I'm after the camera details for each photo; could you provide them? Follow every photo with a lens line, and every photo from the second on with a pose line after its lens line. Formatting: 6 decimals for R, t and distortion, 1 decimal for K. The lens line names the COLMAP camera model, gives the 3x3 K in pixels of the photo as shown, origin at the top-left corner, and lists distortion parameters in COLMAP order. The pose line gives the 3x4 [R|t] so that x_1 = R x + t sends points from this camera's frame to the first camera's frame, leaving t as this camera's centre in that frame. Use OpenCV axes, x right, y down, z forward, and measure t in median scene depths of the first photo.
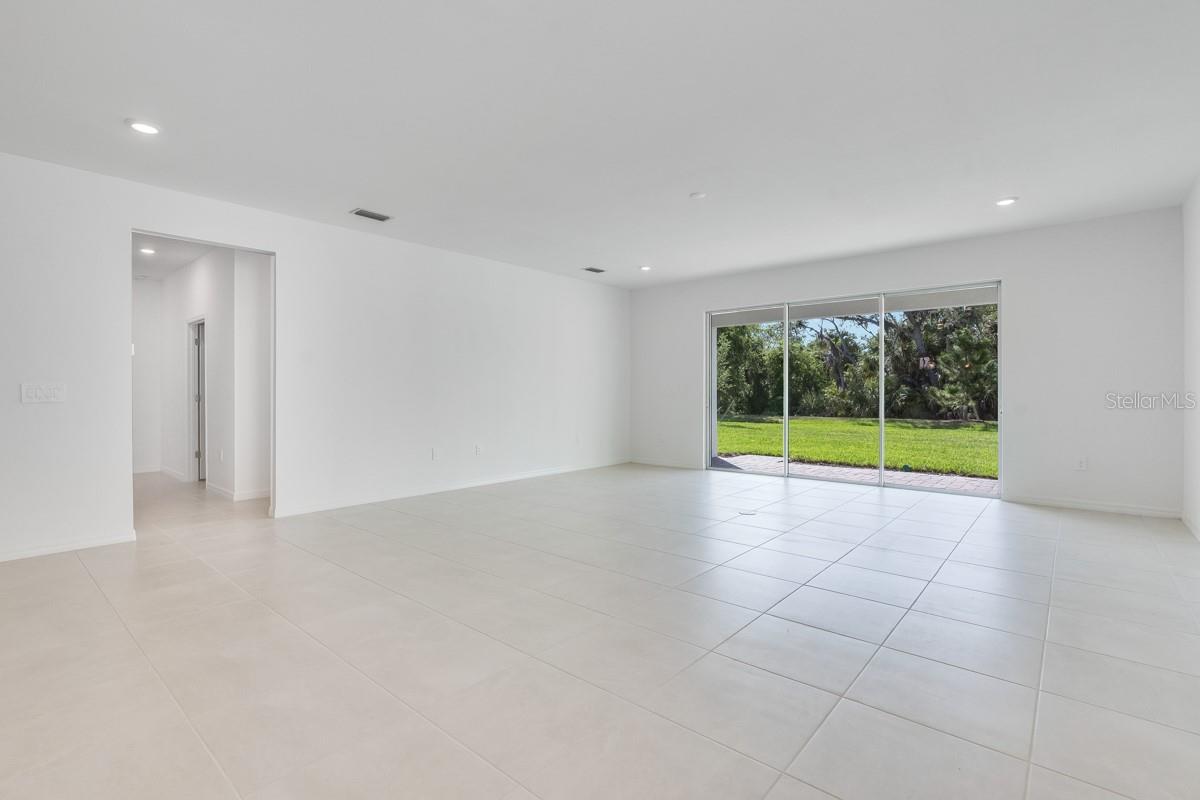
lens RADIAL K [[557.5, 0, 597.2], [0, 557.5, 384.1], [0, 0, 1]] dist [0.001705, 0.000675]
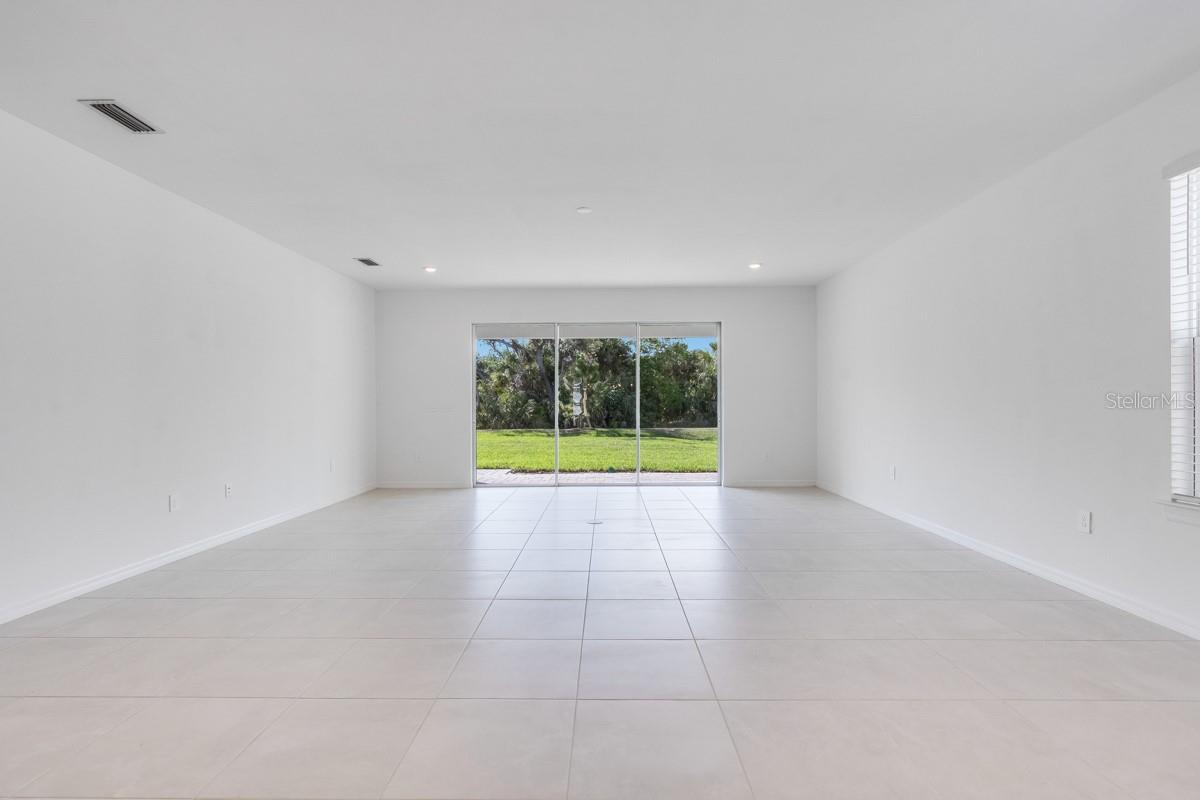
lens RADIAL K [[551.4, 0, 598.9], [0, 551.4, 414.8], [0, 0, 1]] dist [0.001994, 0.000297]
pose [[0.763563, -0.015398, 0.645549, -0.097323], [-0.004278, 0.999573, 0.028901, -0.000525], [-0.645719, -0.024829, 0.763171, 0.049818]]
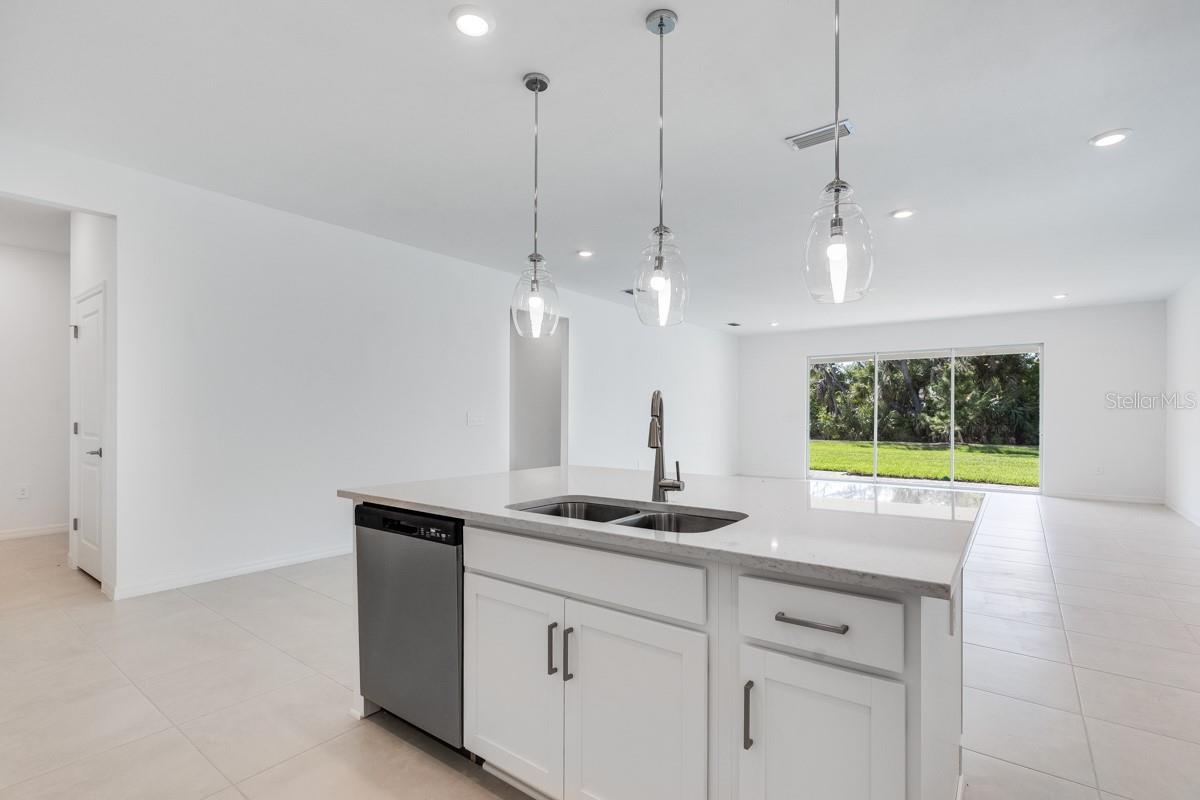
lens RADIAL K [[565.6, 0, 599.9], [0, 565.6, 409.6], [0, 0, 1]] dist [0.001453, 0.000114]
pose [[0.997295, 0.007279, 0.073143, -0.144028], [-0.007660, 0.999959, 0.004921, -0.003650], [-0.073104, -0.005468, 0.997309, -0.102651]]
